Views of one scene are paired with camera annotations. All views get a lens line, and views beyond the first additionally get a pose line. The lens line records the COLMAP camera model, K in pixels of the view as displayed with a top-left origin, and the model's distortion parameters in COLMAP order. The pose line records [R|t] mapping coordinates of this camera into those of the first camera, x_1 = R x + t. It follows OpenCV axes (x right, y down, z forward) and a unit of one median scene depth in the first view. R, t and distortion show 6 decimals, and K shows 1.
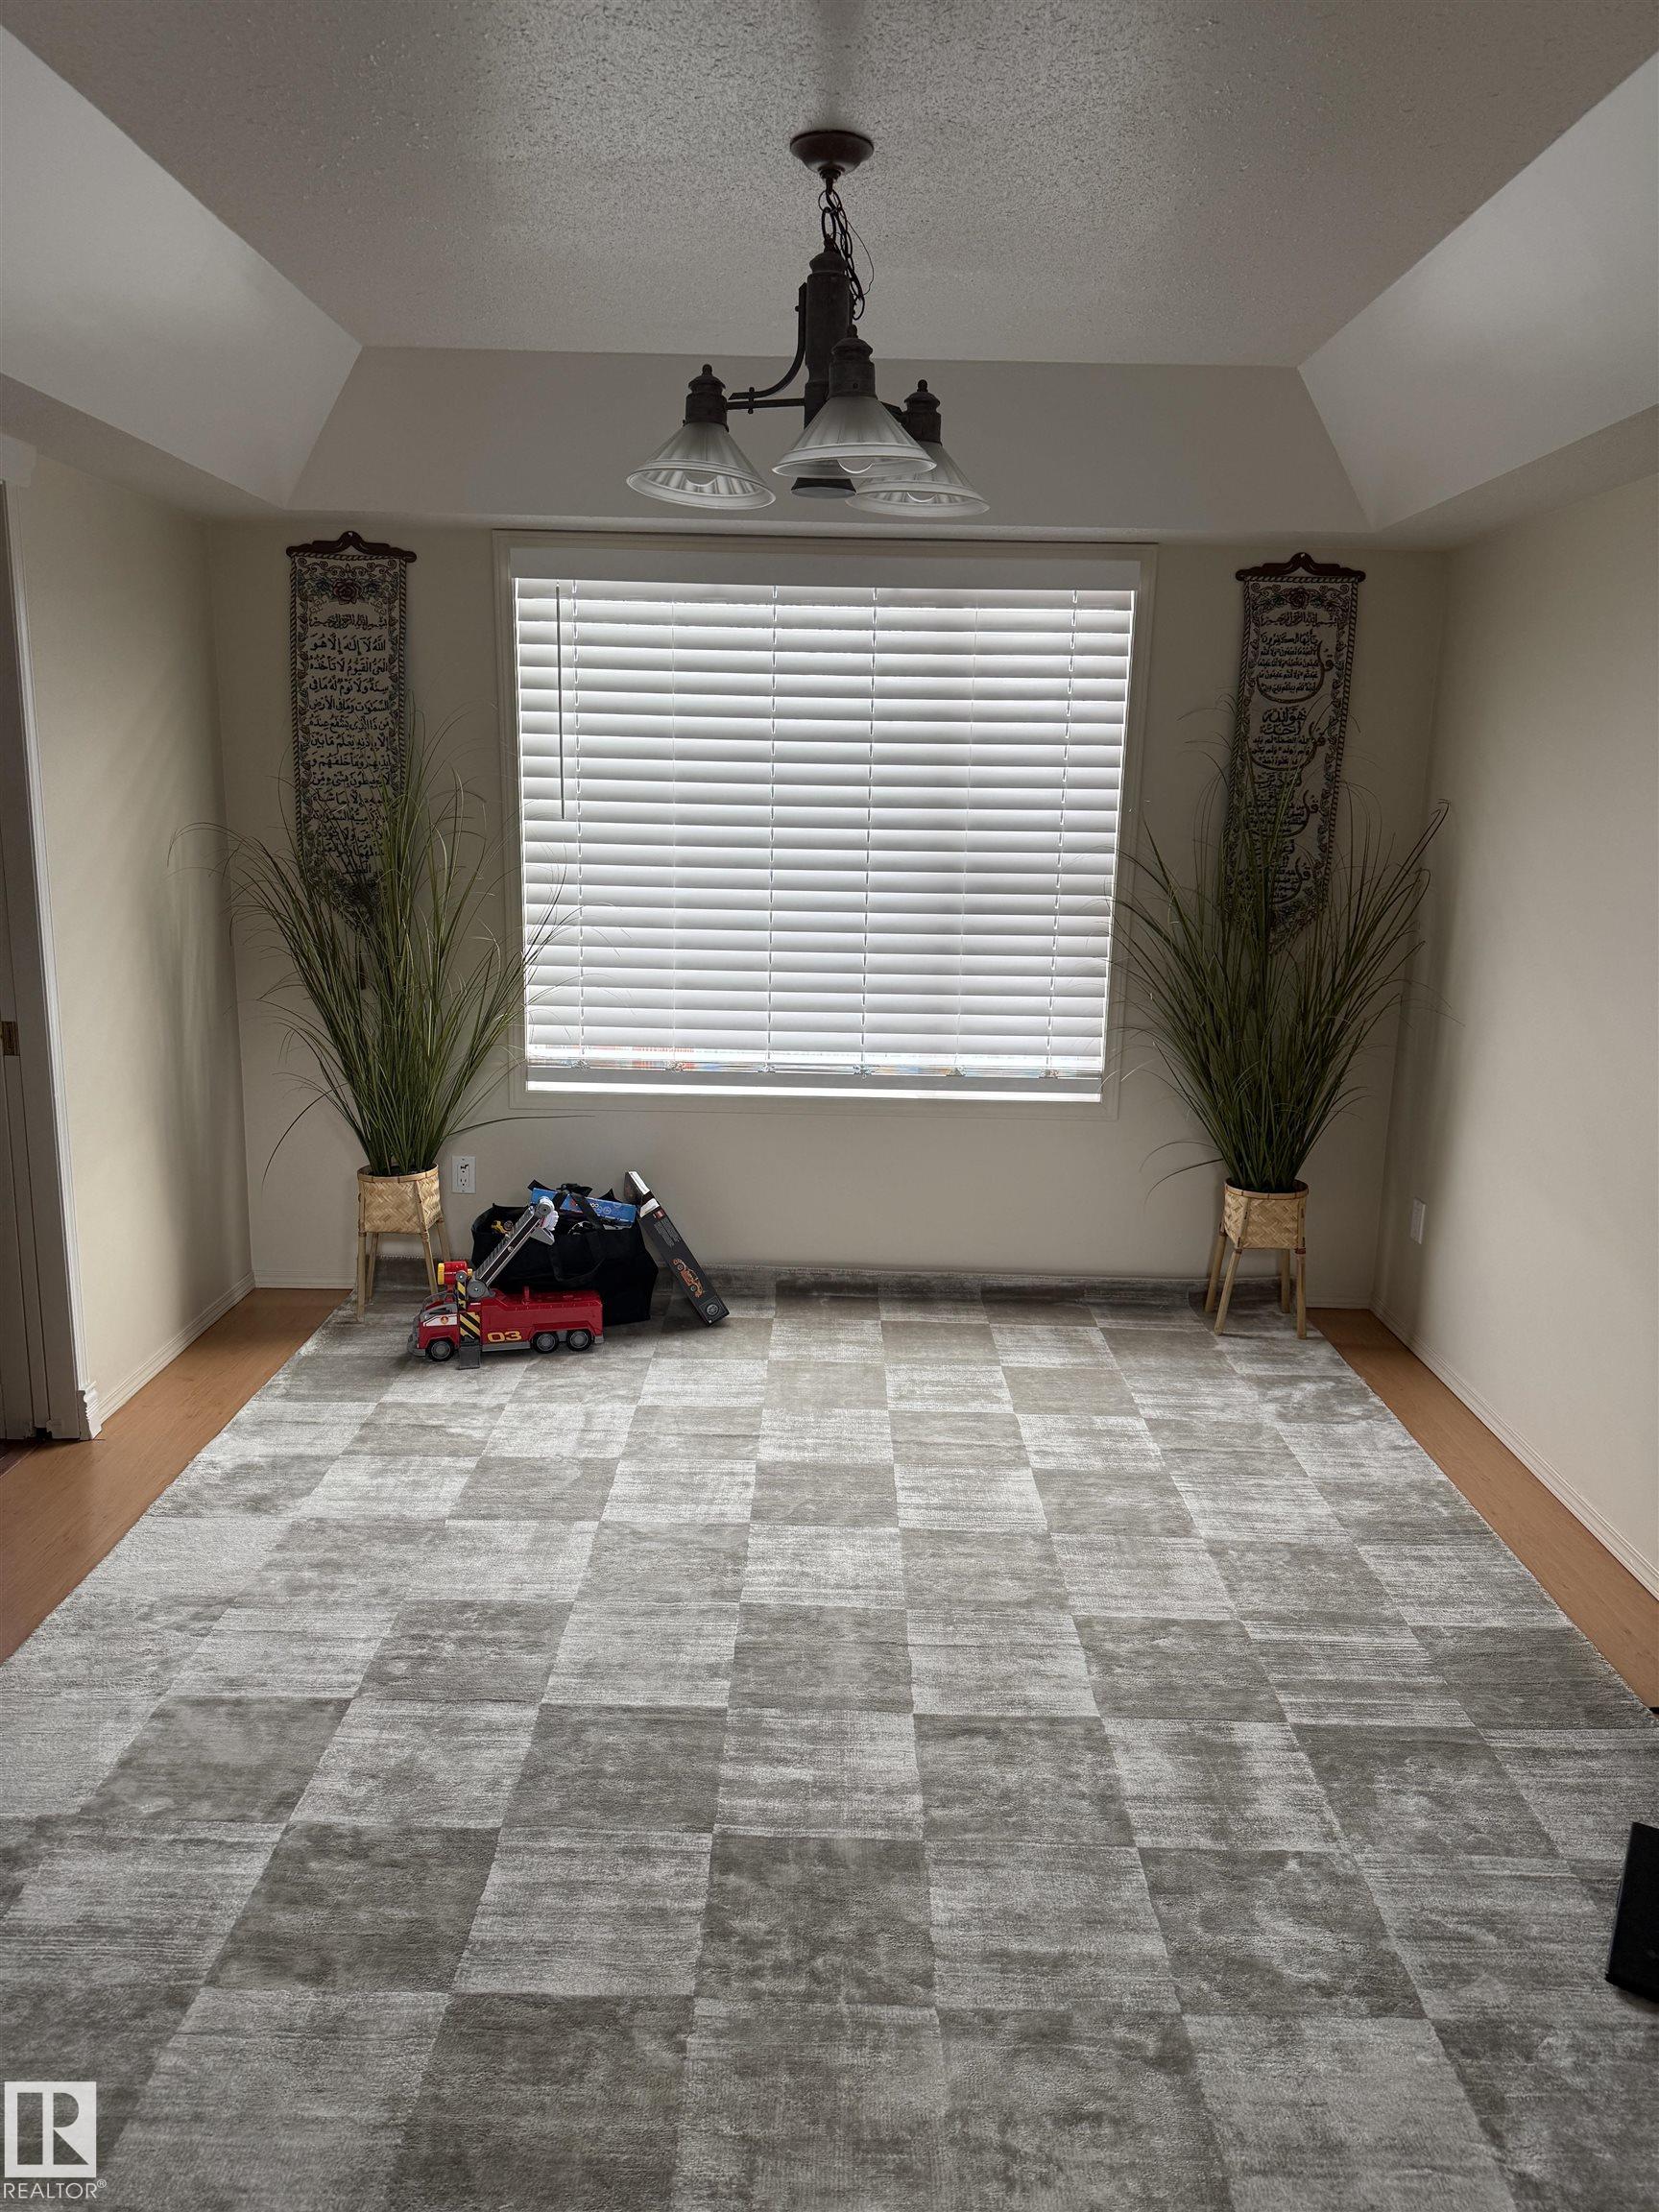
lens RADIAL K [[1535.5, 0, 829.5], [0, 1535.5, 1106.0], [0, 0, 1]] dist [0.114943, -0.248682]
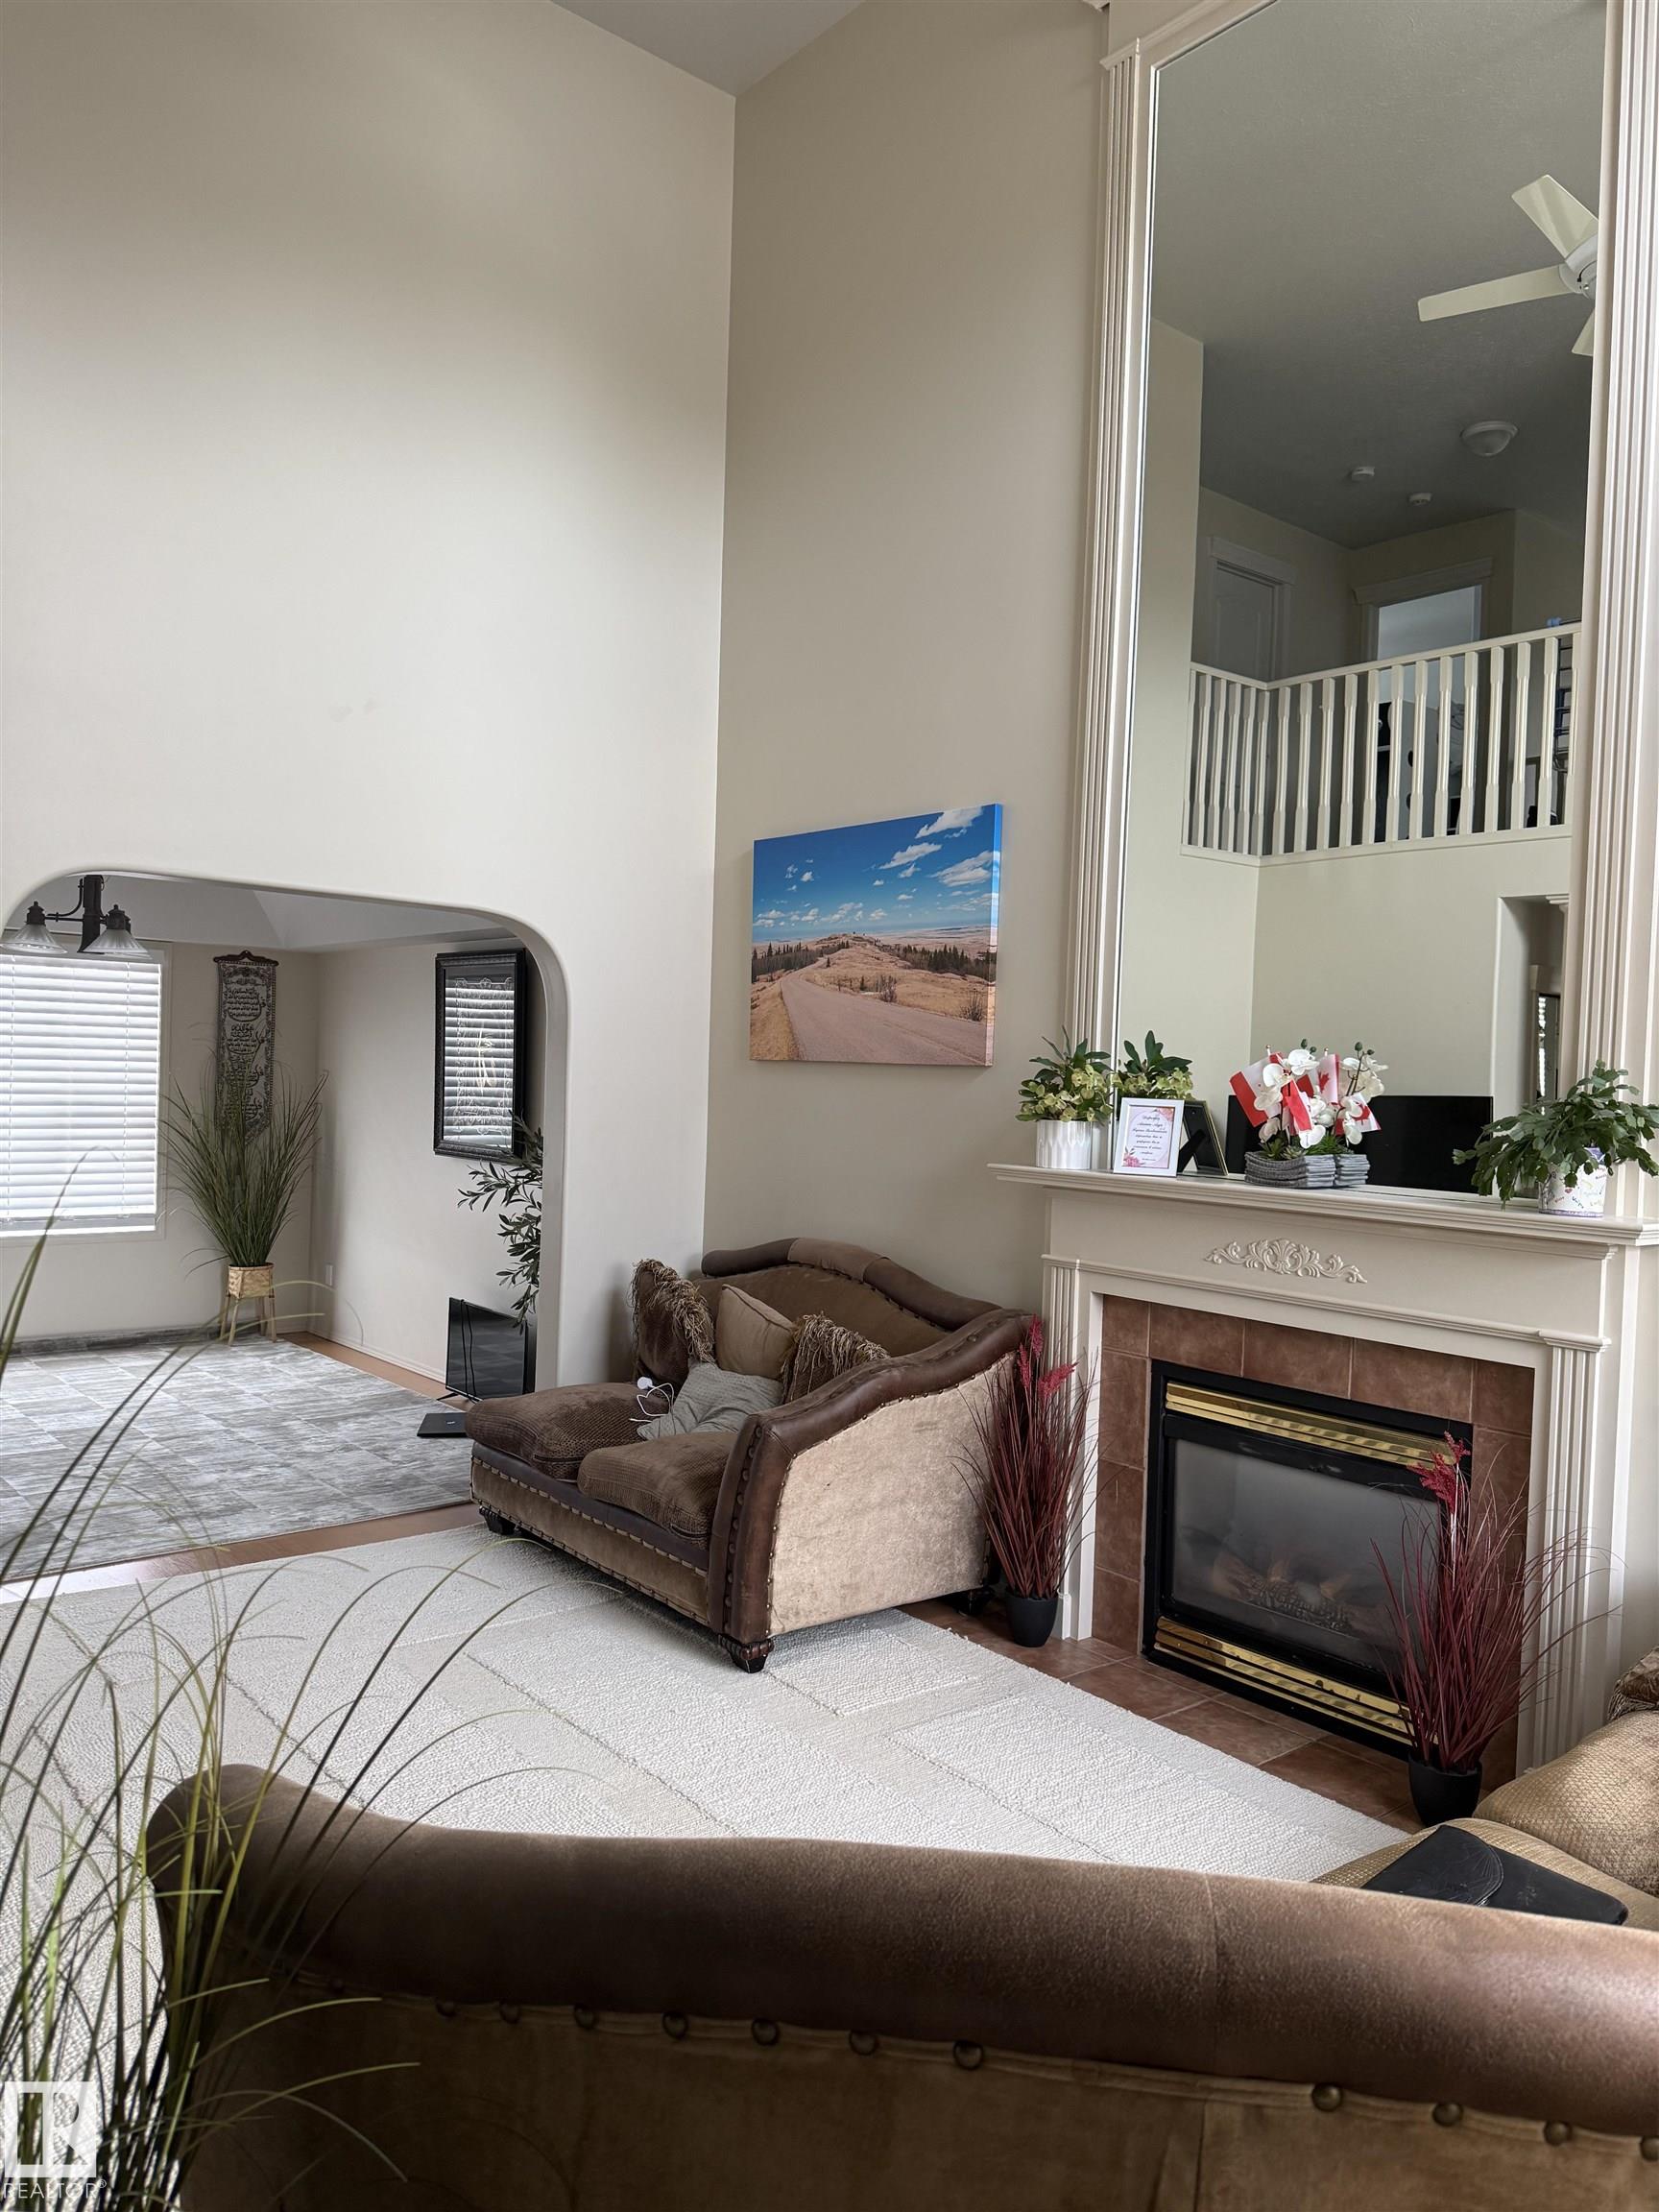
lens RADIAL K [[1550.8, 0, 839.1], [0, 1550.8, 1123.6], [0, 0, 1]] dist [0.067636, -0.051007]
pose [[0.761922, -0.017226, 0.647440, -0.427096], [0.120529, 0.985955, -0.115609, 0.194907], [-0.636355, 0.166120, 0.753297, -0.982069]]
